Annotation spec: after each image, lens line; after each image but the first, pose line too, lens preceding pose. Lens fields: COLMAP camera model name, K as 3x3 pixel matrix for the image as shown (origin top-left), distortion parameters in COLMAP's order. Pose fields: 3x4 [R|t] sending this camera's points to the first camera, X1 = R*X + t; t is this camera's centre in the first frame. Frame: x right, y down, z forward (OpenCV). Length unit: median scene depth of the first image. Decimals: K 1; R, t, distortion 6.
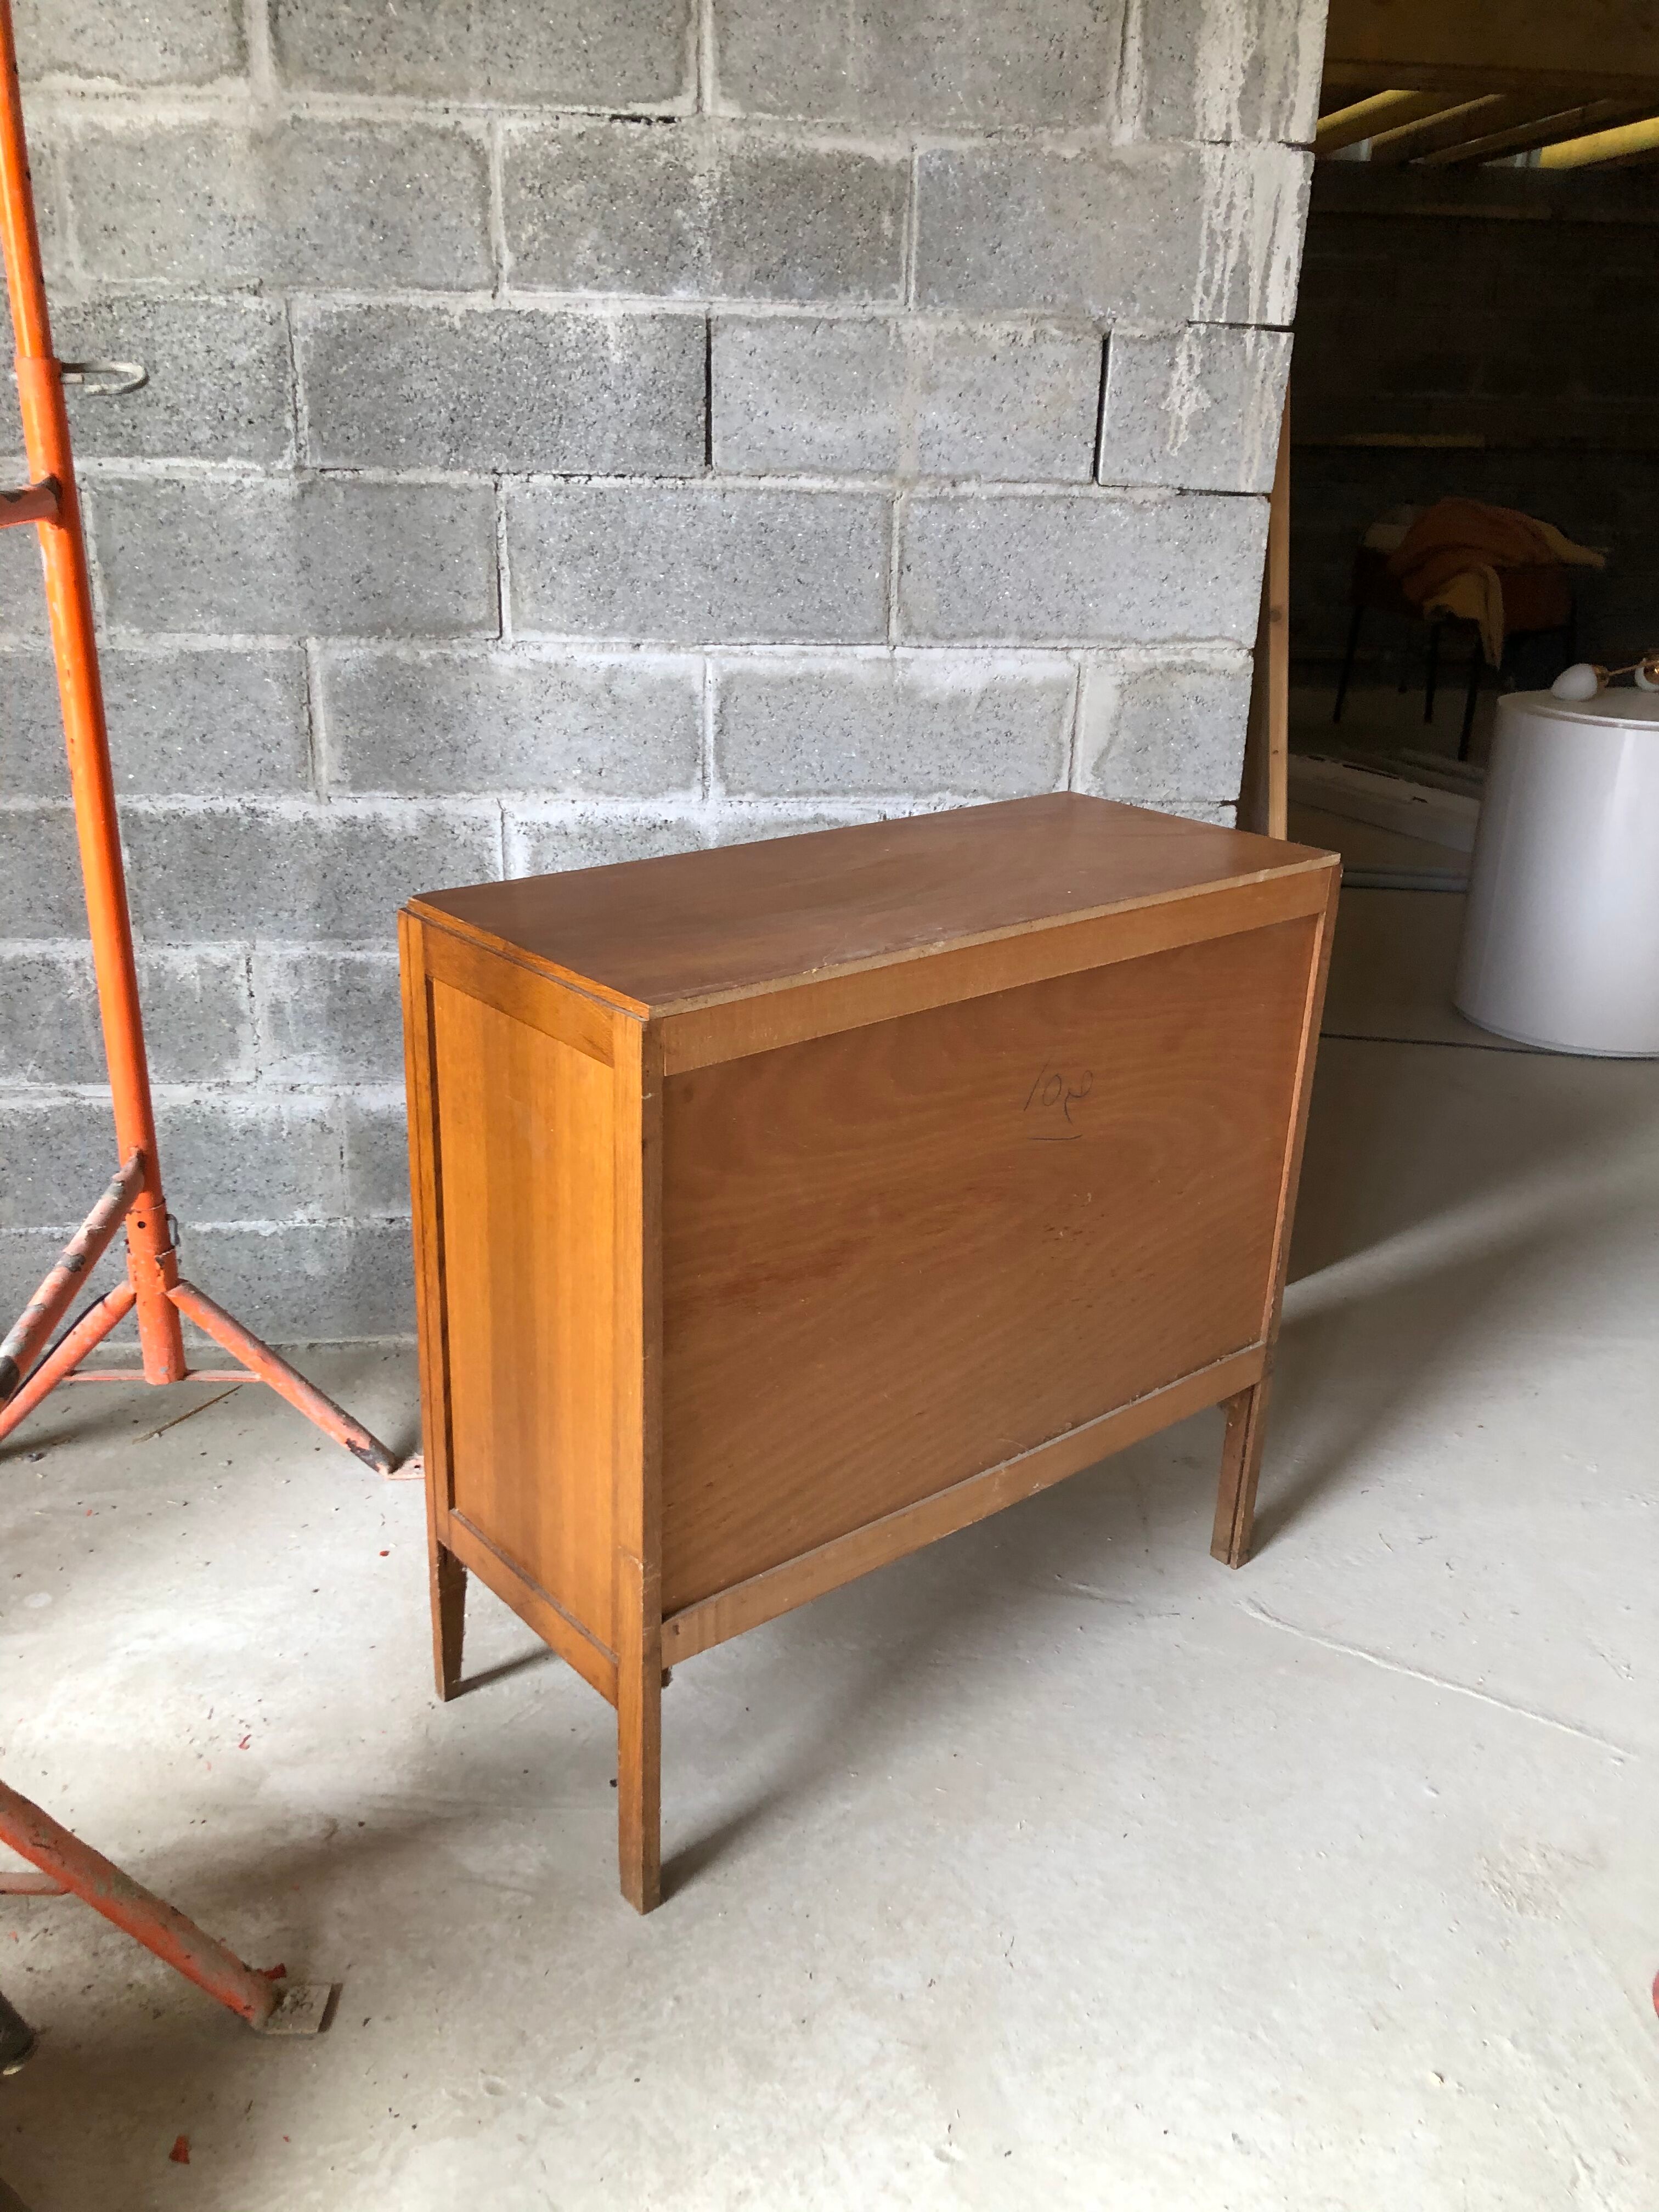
lens RADIAL K [[1735.8, 0, 839.0], [0, 1735.8, 1100.6], [0, 0, 1]] dist [0.057432, -0.053112]
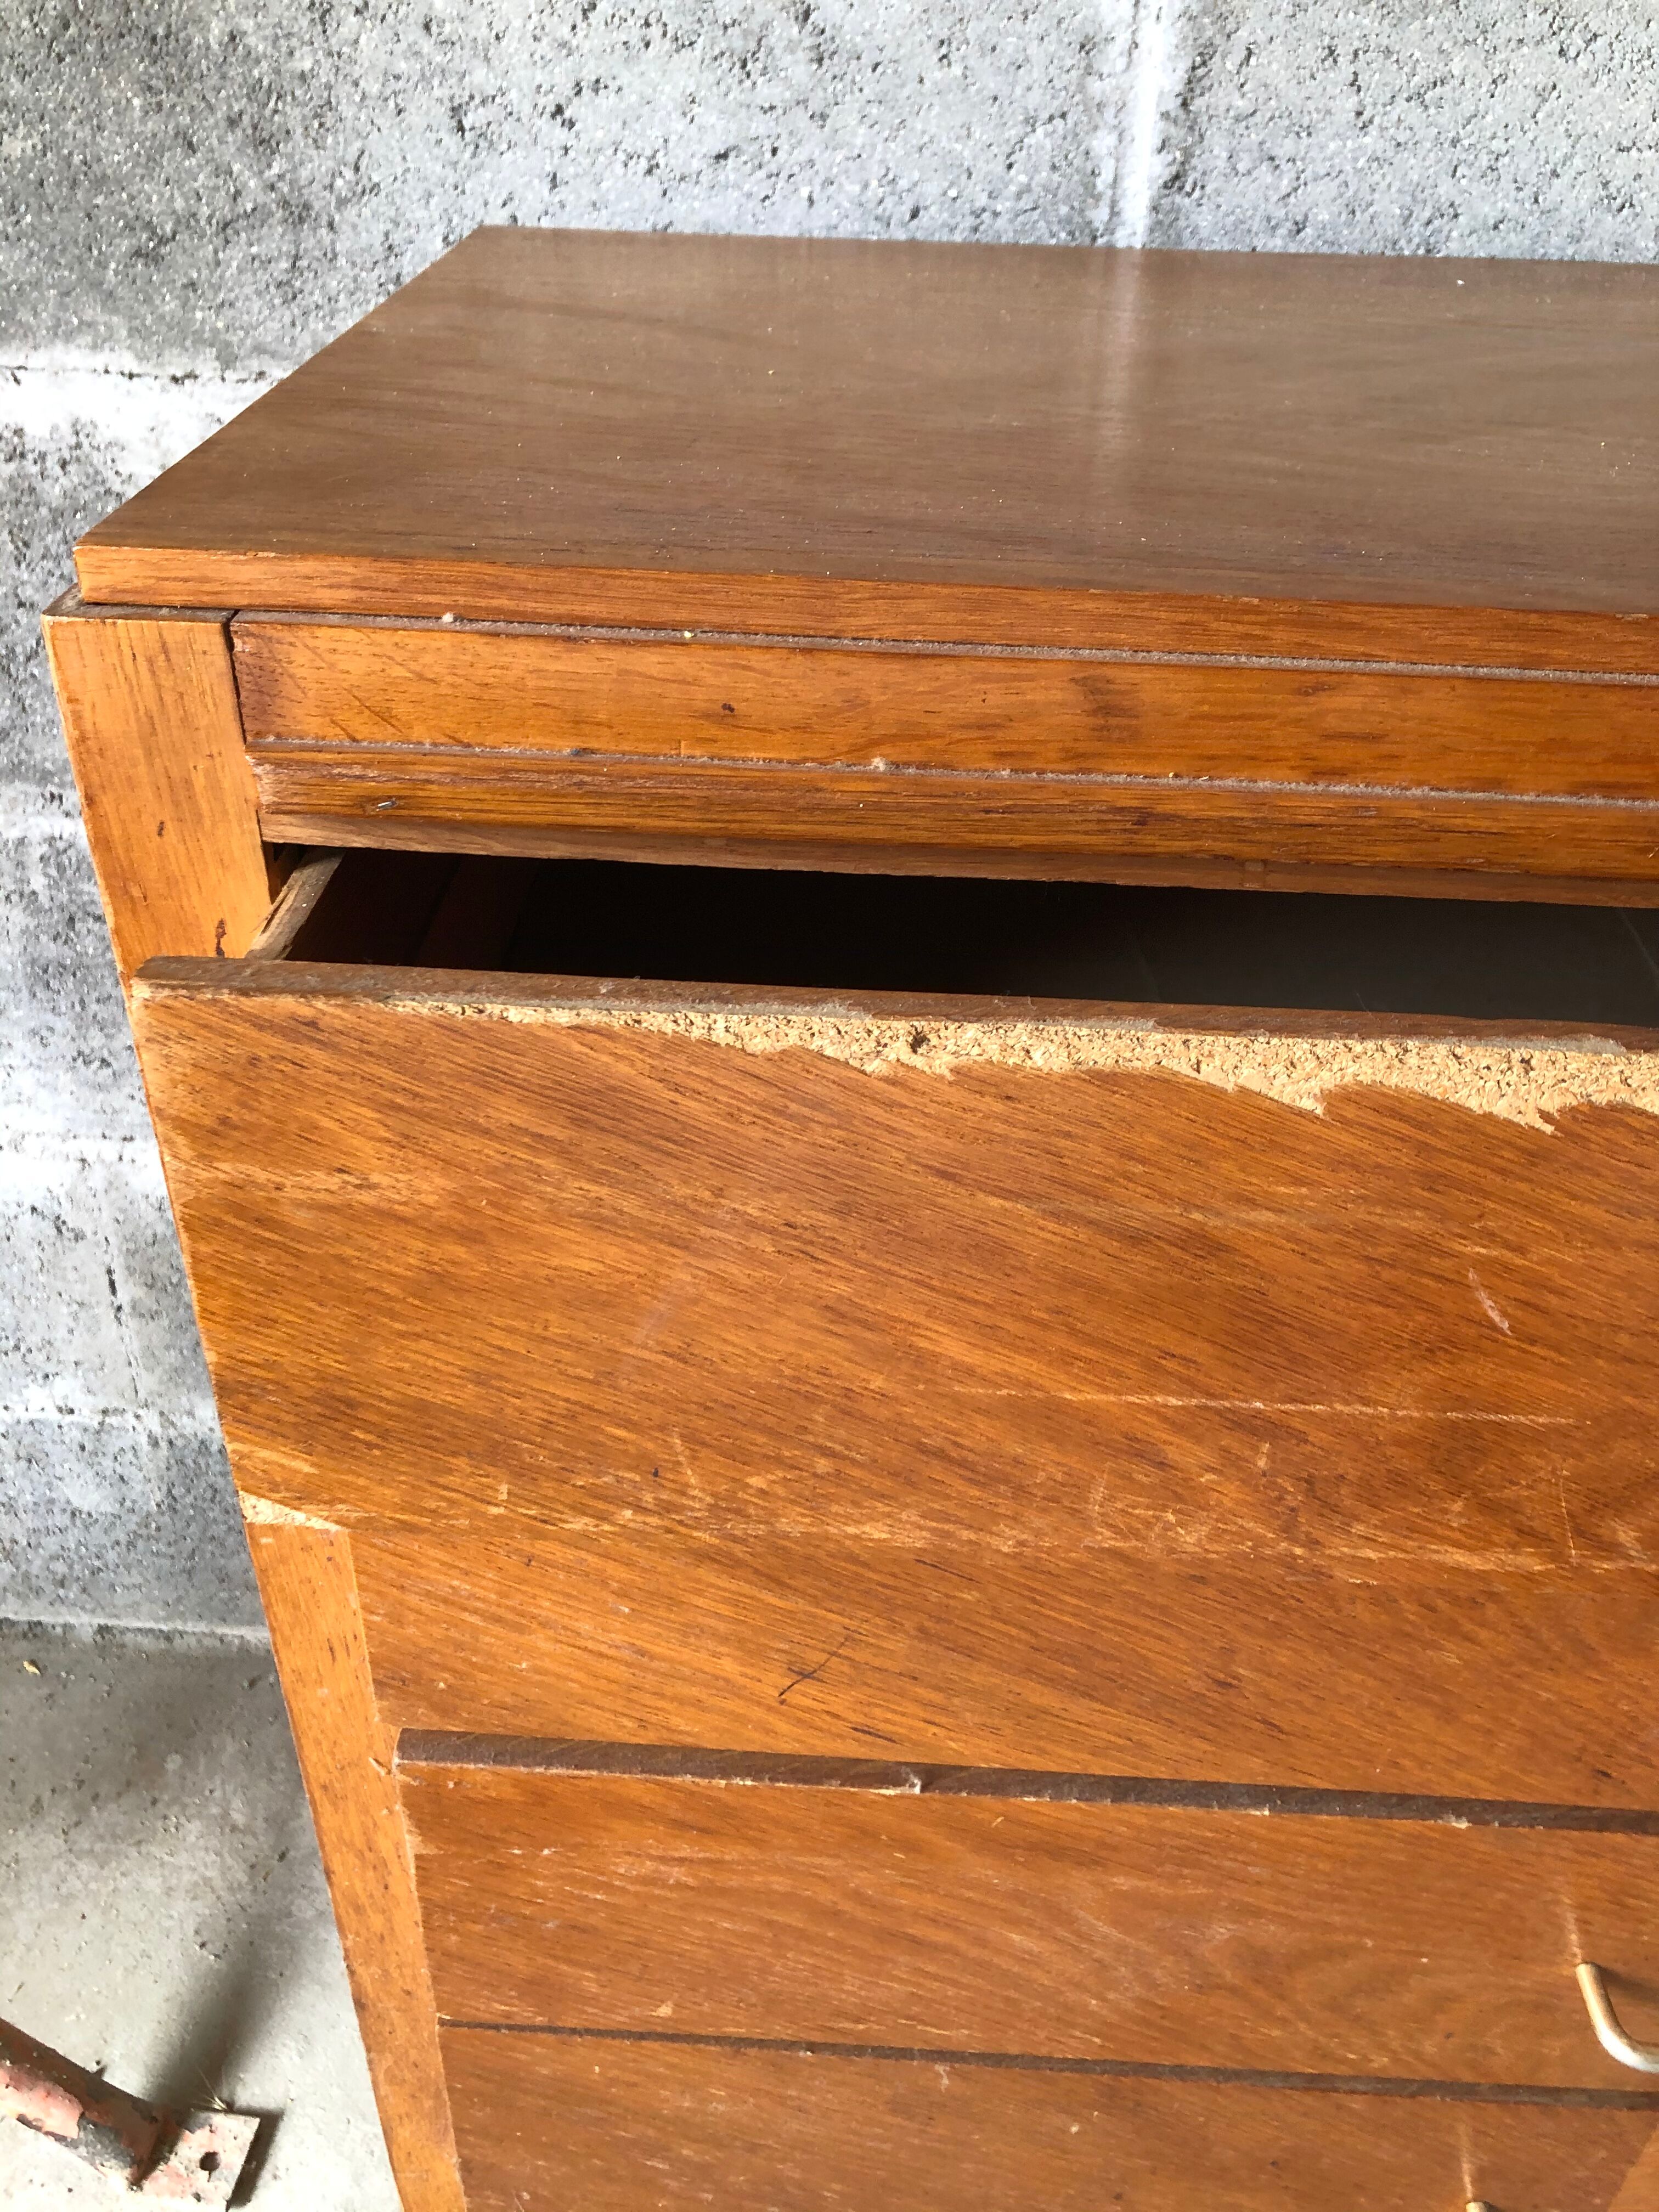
lens RADIAL K [[1815.9, 0, 849.3], [0, 1815.9, 1099.5], [0, 0, 1]] dist [0.027631, -0.016136]
pose [[0.985546, 0.100730, -0.136205, -0.065738], [-0.068232, 0.971947, 0.225087, -0.130250], [0.155057, -0.212540, 0.964772, 0.675693]]
